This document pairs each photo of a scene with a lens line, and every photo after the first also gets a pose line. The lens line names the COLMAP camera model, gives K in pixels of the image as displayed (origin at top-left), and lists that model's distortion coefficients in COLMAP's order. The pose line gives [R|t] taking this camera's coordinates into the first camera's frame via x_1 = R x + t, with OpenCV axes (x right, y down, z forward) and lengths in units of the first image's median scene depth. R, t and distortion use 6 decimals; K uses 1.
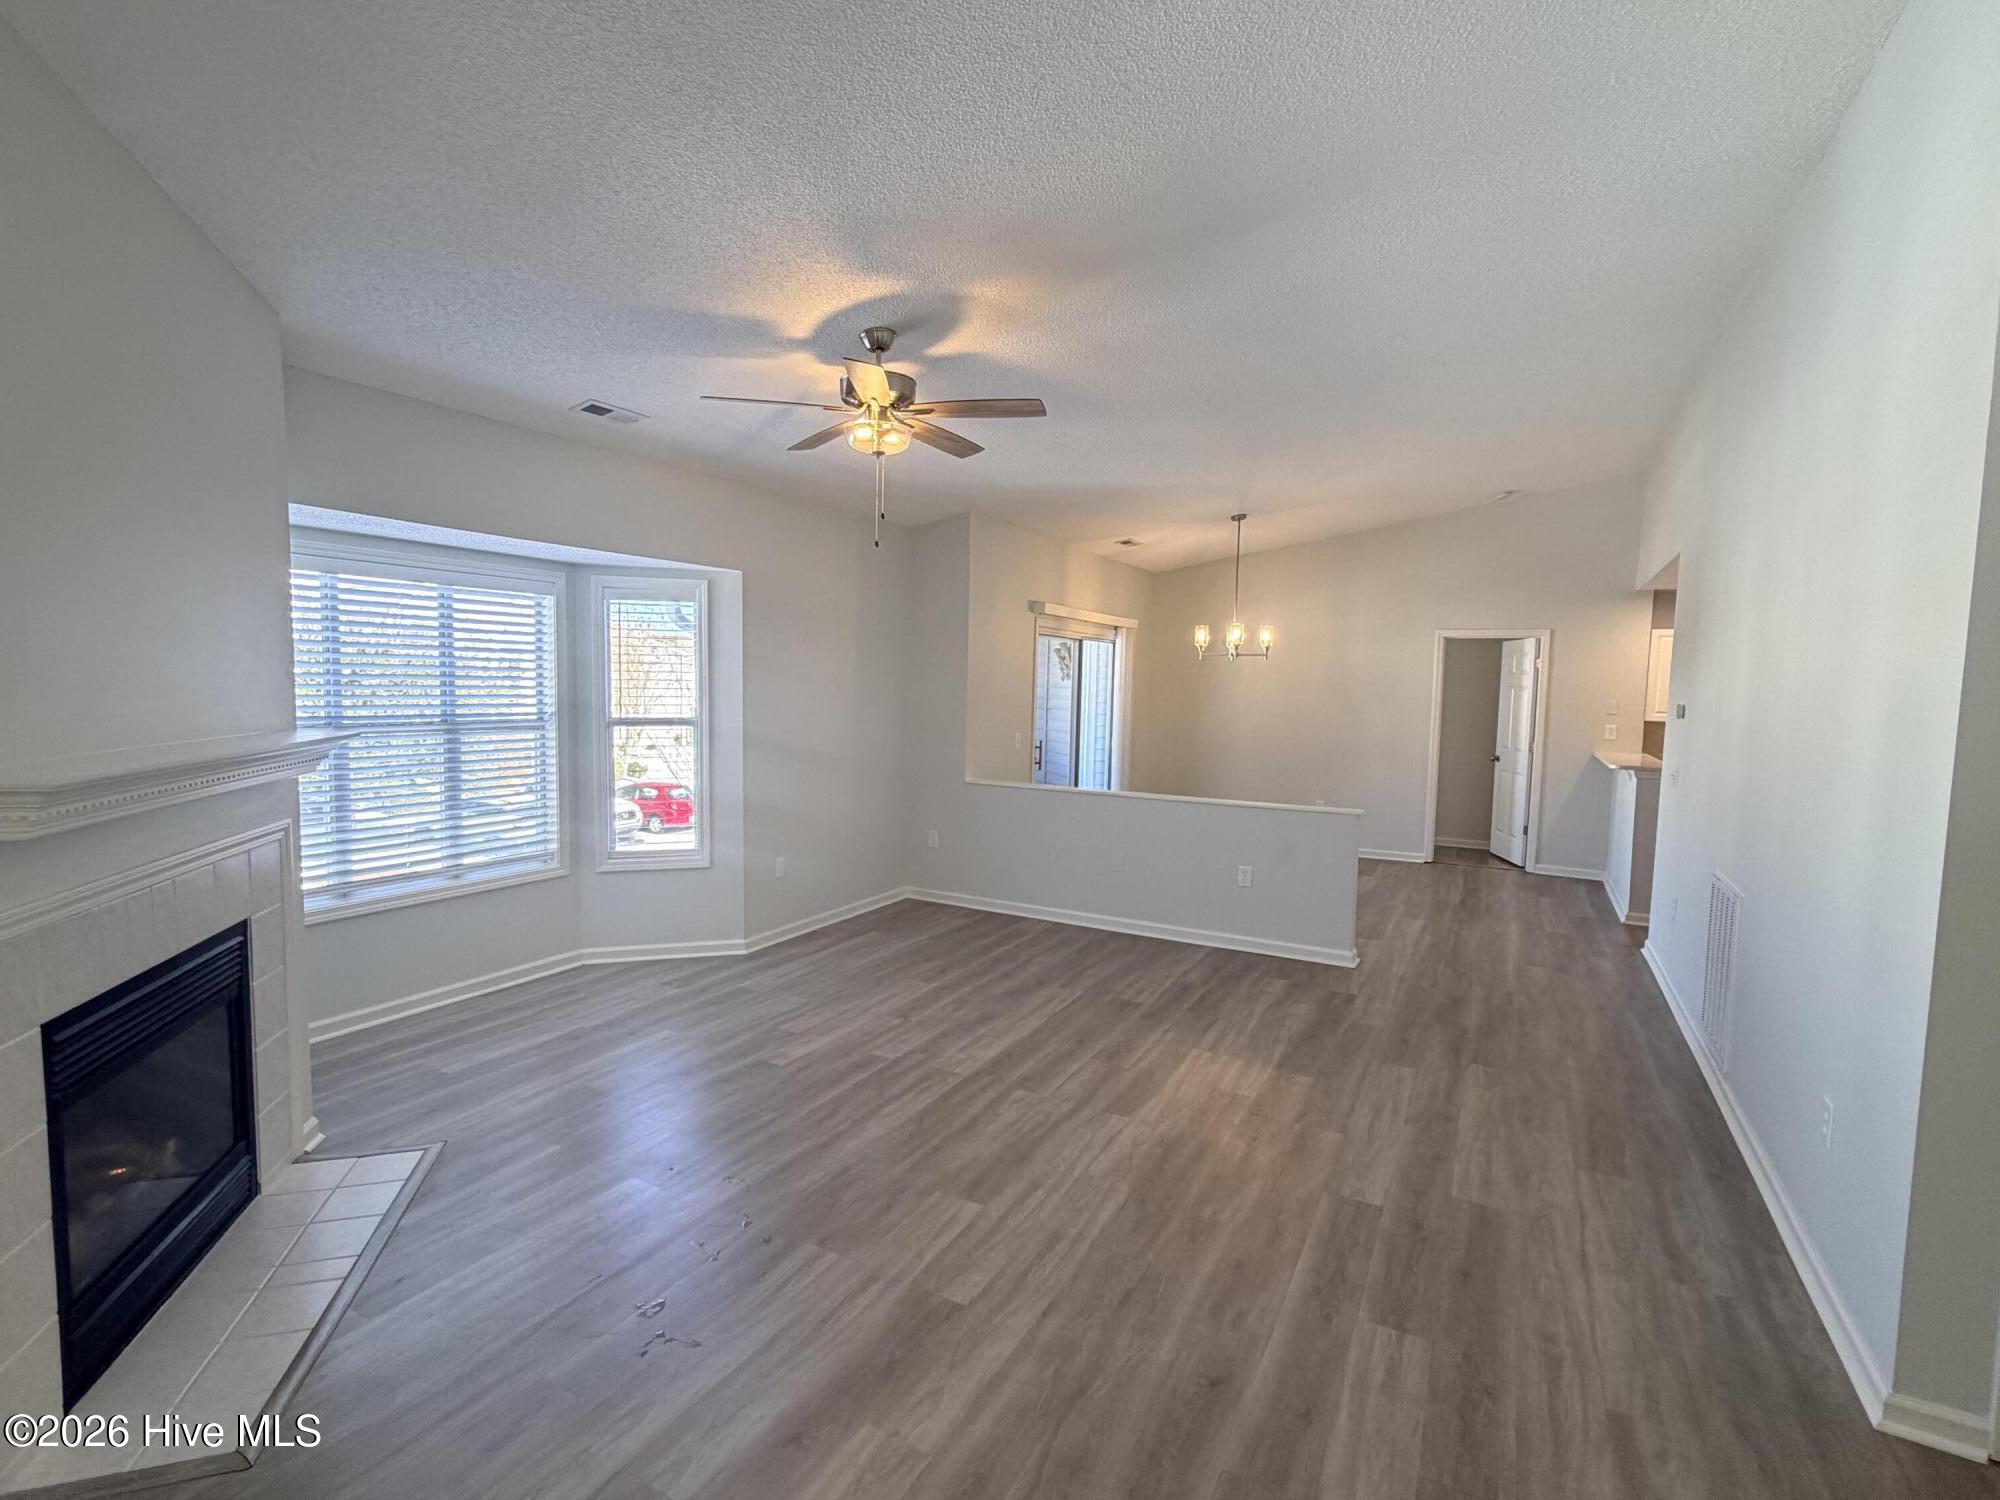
lens RADIAL K [[937.4, 0, 1000.0], [0, 937.4, 750.0], [0, 0, 1]] dist [-0.003002, -0.000684]
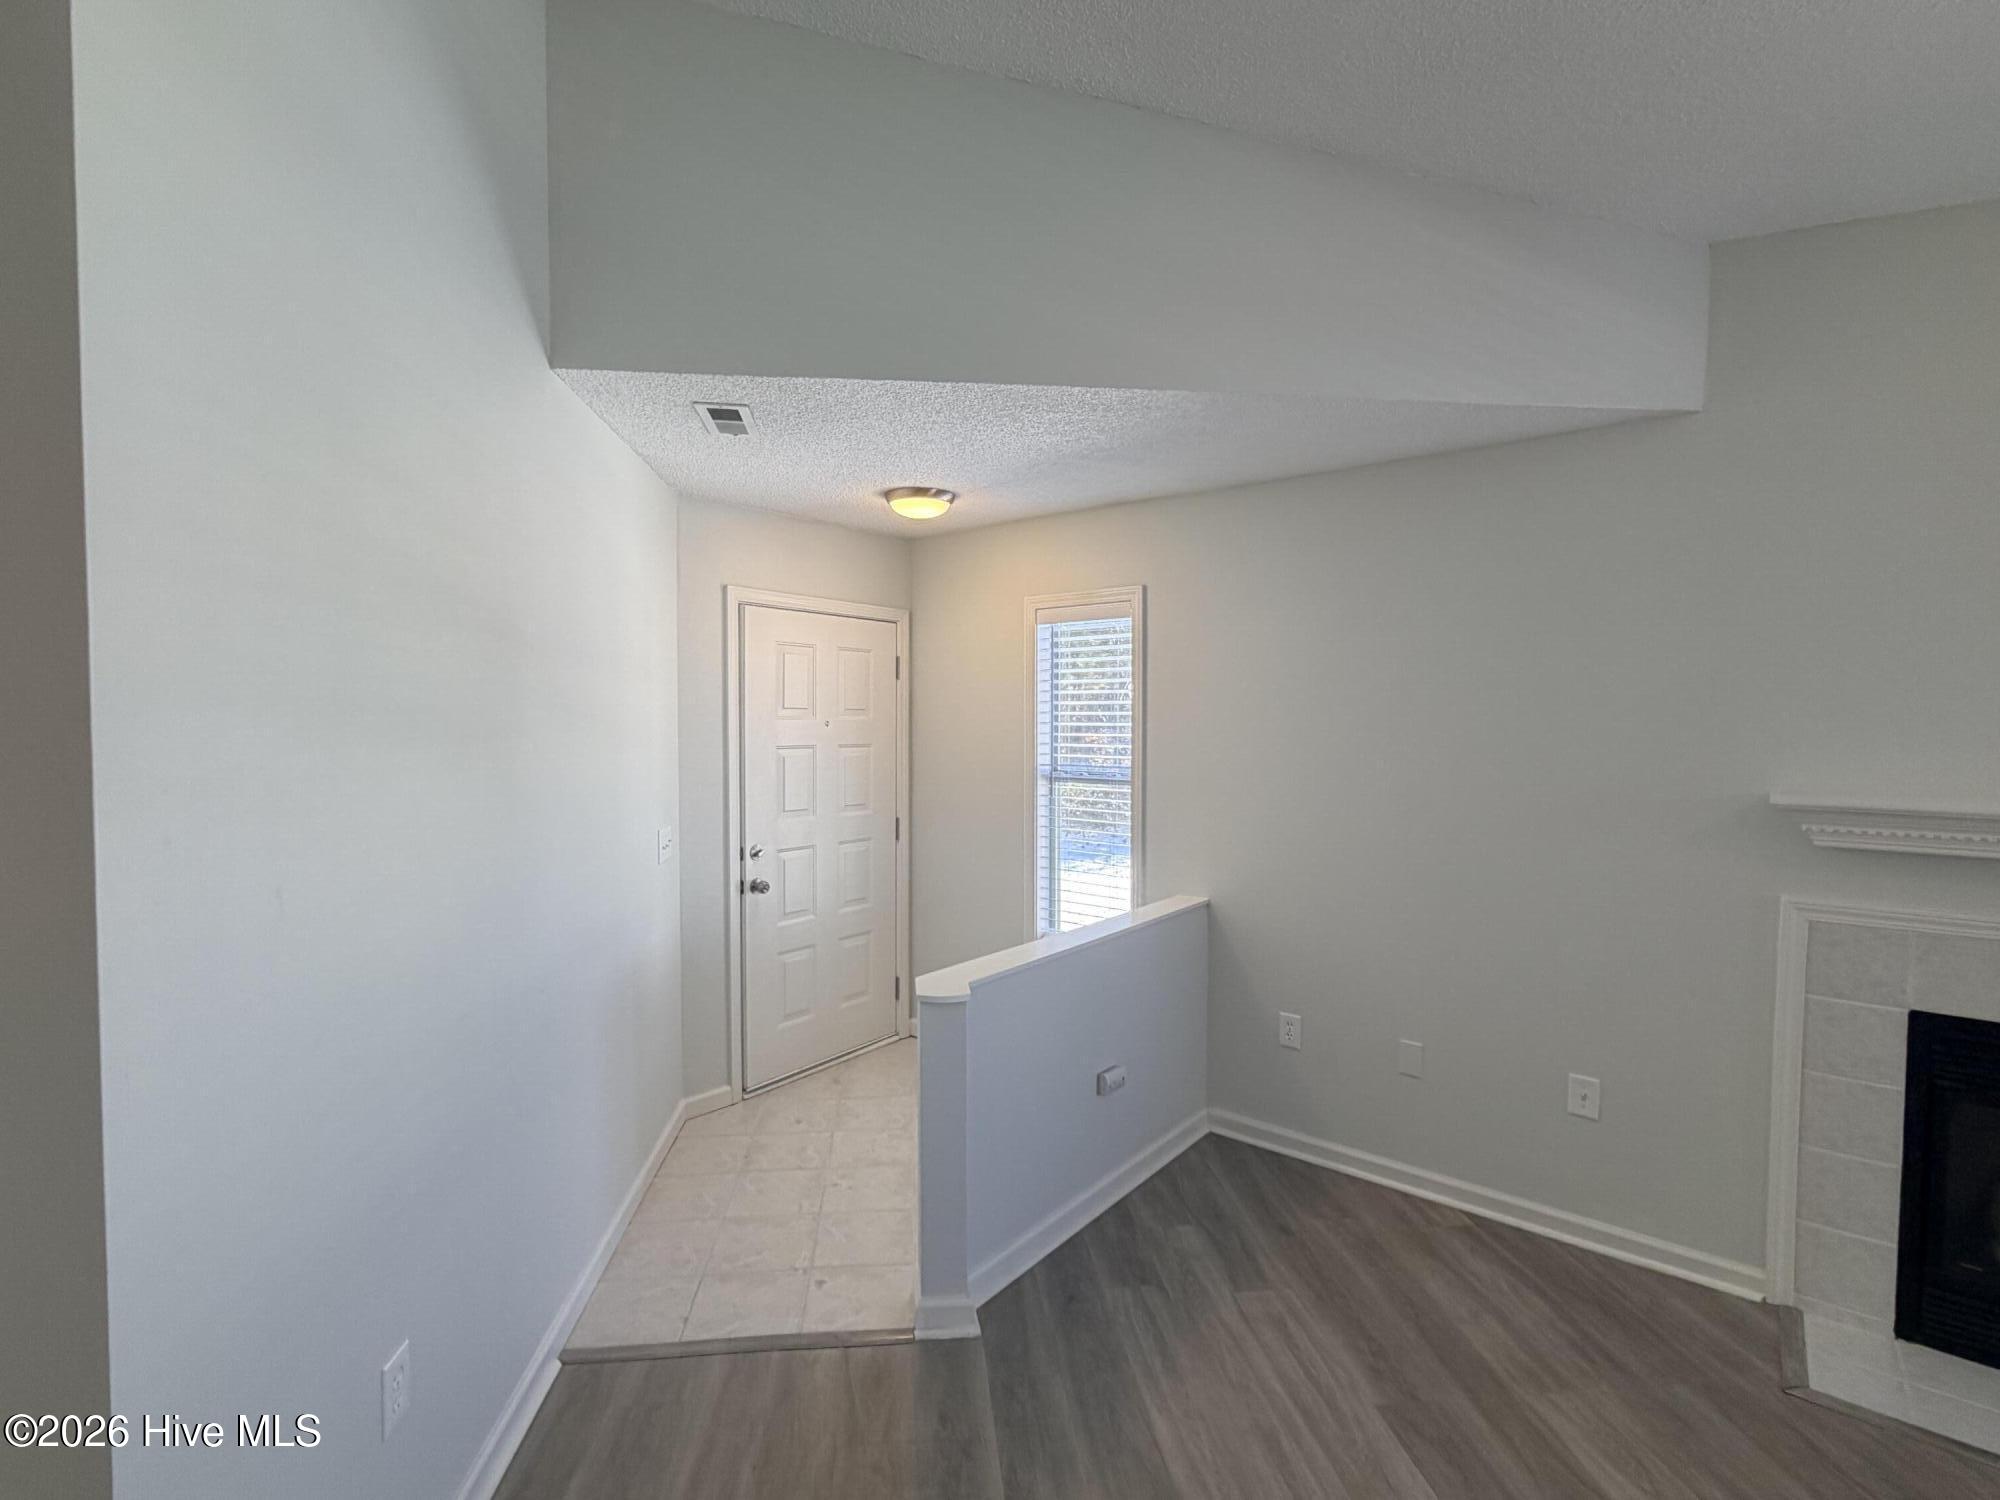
lens RADIAL K [[937.4, 0, 1000.0], [0, 937.4, 750.0], [0, 0, 1]] dist [-0.003002, -0.000684]
pose [[-0.820744, 0.000503, -0.571295, 0.311585], [-0.060372, 0.994324, 0.087607, -0.039470], [0.568097, 0.106393, -0.816055, 0.595309]]
